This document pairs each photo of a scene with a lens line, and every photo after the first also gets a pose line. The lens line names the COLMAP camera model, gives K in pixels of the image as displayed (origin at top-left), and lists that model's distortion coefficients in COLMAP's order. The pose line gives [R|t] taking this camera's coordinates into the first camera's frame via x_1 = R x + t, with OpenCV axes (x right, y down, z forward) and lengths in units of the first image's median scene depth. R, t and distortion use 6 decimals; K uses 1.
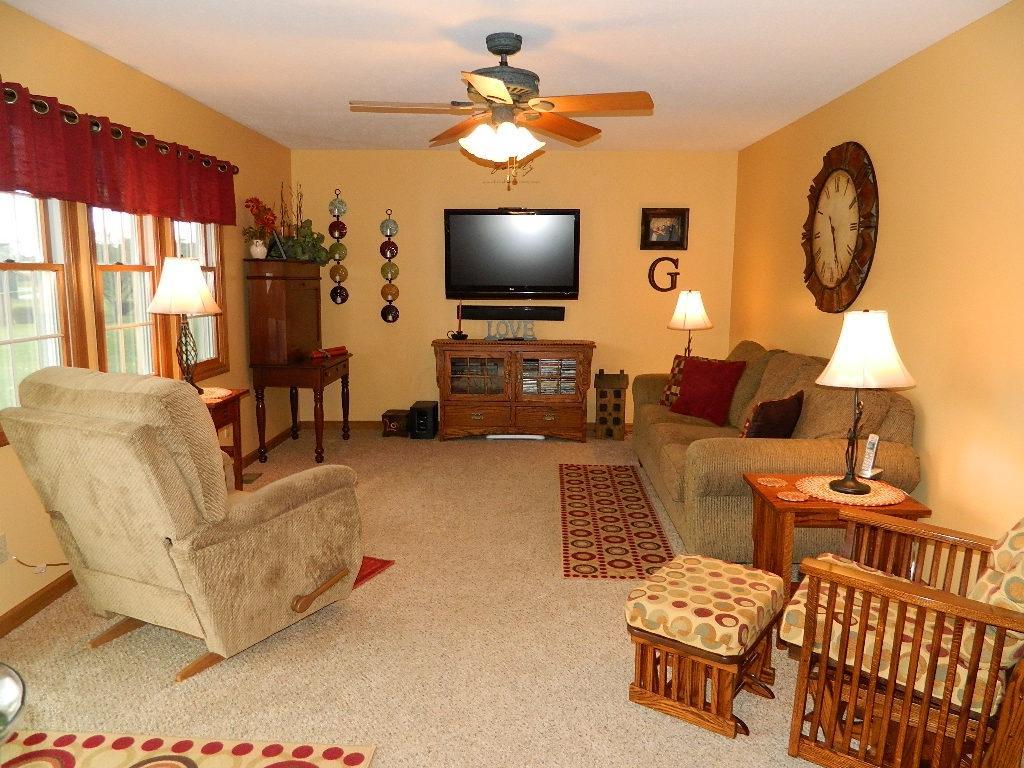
lens RADIAL K [[769.9, 0, 512.0], [0, 769.9, 384.0], [0, 0, 1]] dist [-0.001337, -0.003065]
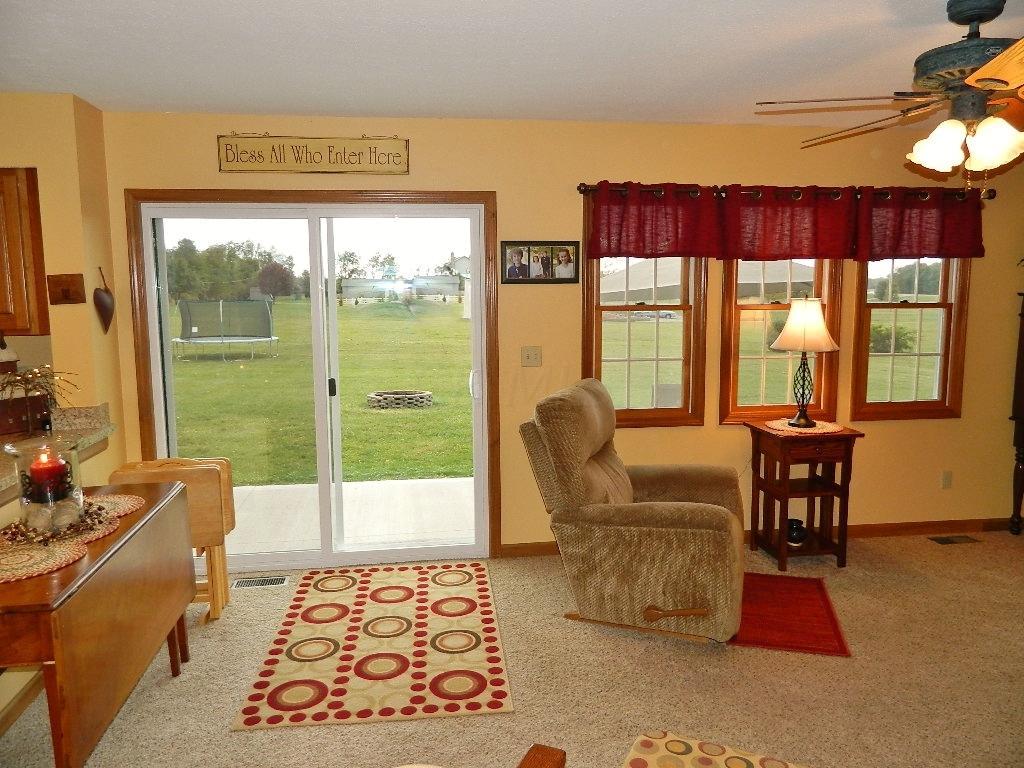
lens RADIAL K [[769.9, 0, 512.0], [0, 769.9, 384.0], [0, 0, 1]] dist [-0.001337, -0.003065]
pose [[0.142415, 0.114323, -0.983183, 0.676996], [-0.140342, 0.985604, 0.094276, -0.106684], [0.979807, 0.124556, 0.156409, 0.527589]]
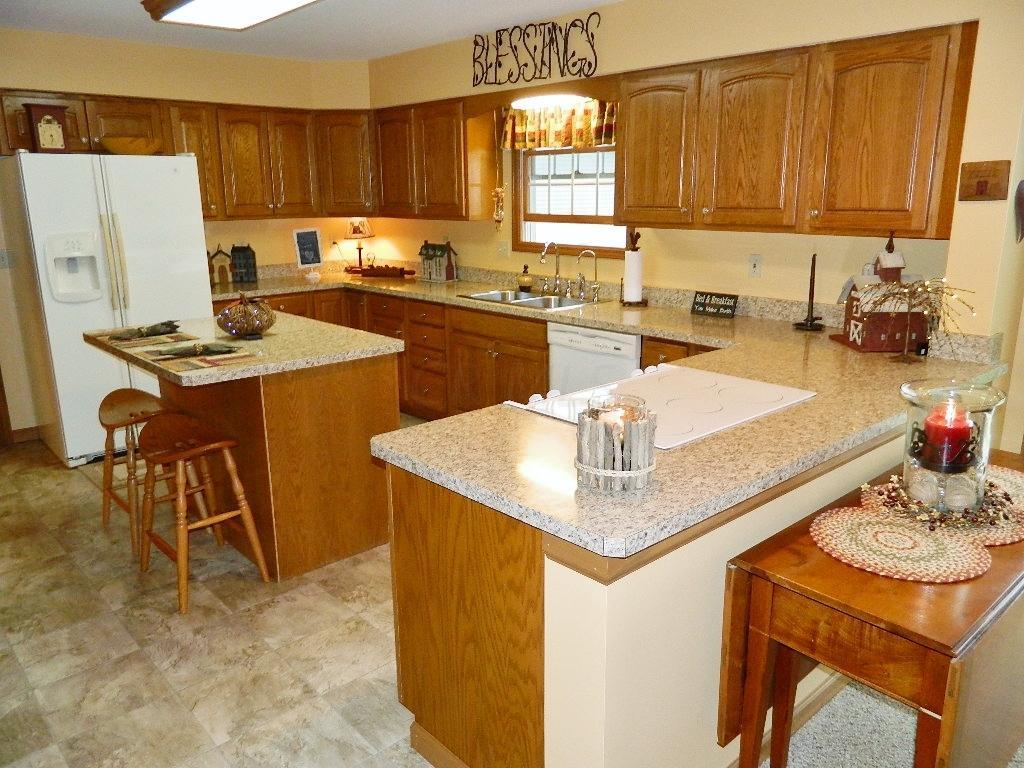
lens RADIAL K [[769.9, 0, 512.0], [0, 769.9, 384.0], [0, 0, 1]] dist [-0.001337, -0.003065]
pose [[-0.737446, 0.165281, -0.654871, 0.448686], [-0.105020, 0.929742, 0.352917, -0.081806], [0.667191, 0.329032, -0.668277, 0.334433]]
